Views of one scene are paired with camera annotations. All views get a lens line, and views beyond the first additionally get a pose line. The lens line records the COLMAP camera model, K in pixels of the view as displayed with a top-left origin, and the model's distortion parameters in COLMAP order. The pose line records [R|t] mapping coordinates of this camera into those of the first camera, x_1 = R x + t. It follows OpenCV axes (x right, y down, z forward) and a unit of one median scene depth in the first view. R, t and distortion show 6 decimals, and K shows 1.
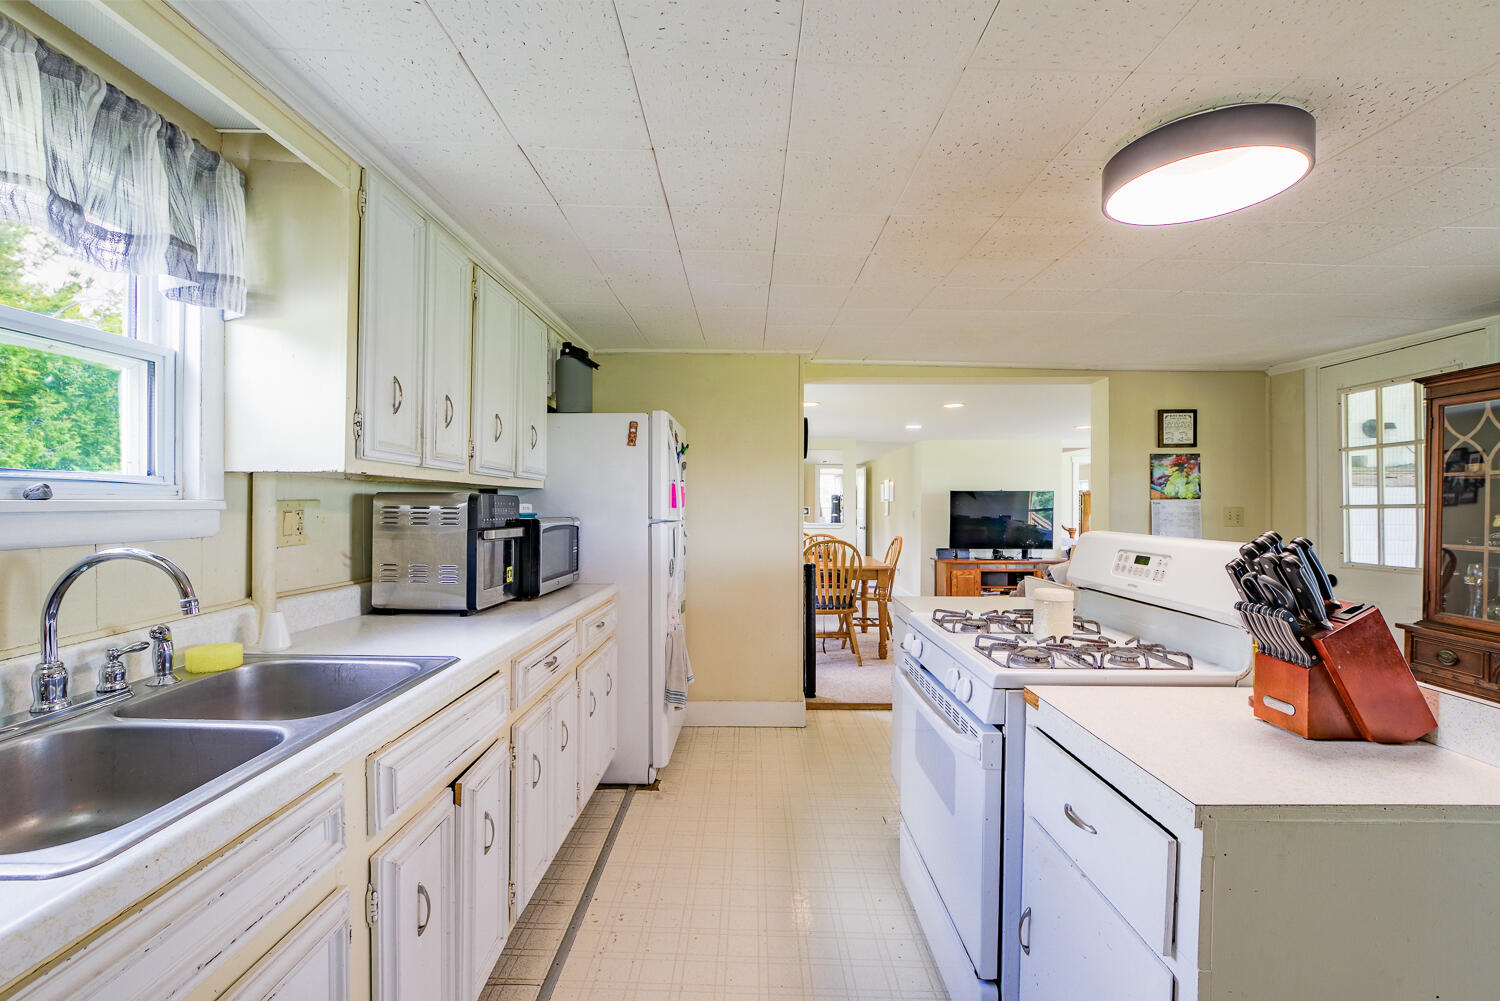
lens RADIAL K [[637.5, 0, 743.9], [0, 637.5, 505.8], [0, 0, 1]] dist [0.000161, 0.000030]
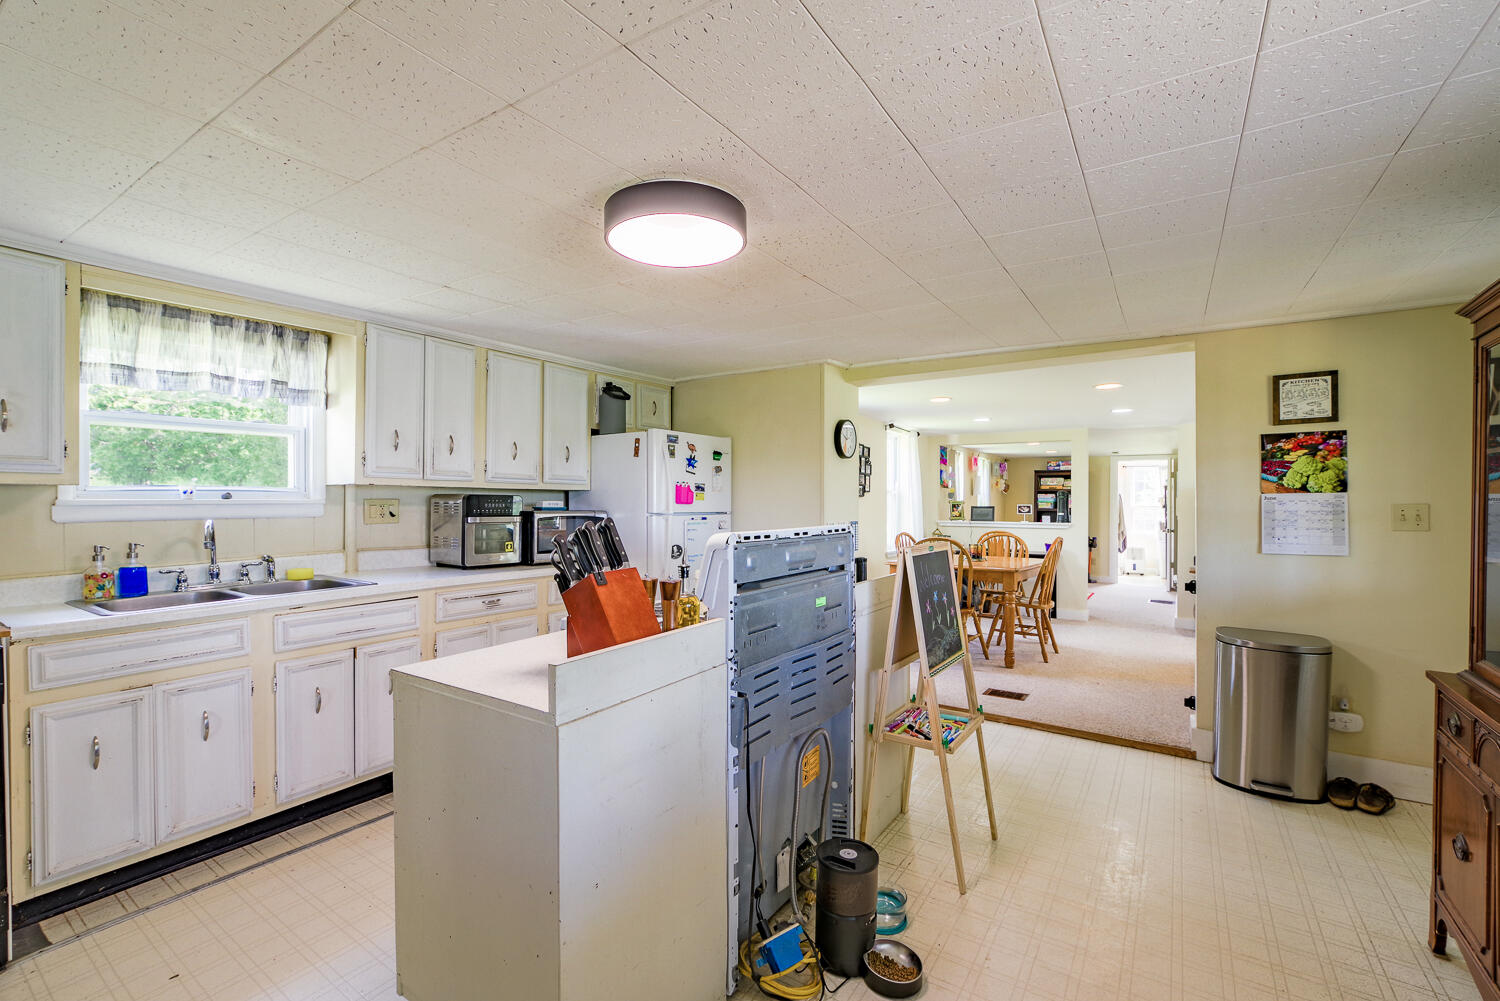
lens RADIAL K [[637.5, 0, 743.9], [0, 637.5, 505.8], [0, 0, 1]] dist [0.000161, 0.000030]
pose [[0.836608, 0.000827, -0.547802, 0.573381], [-0.000078, 0.999999, 0.001391, 0.003906], [0.547802, -0.001121, 0.836607, 0.016867]]
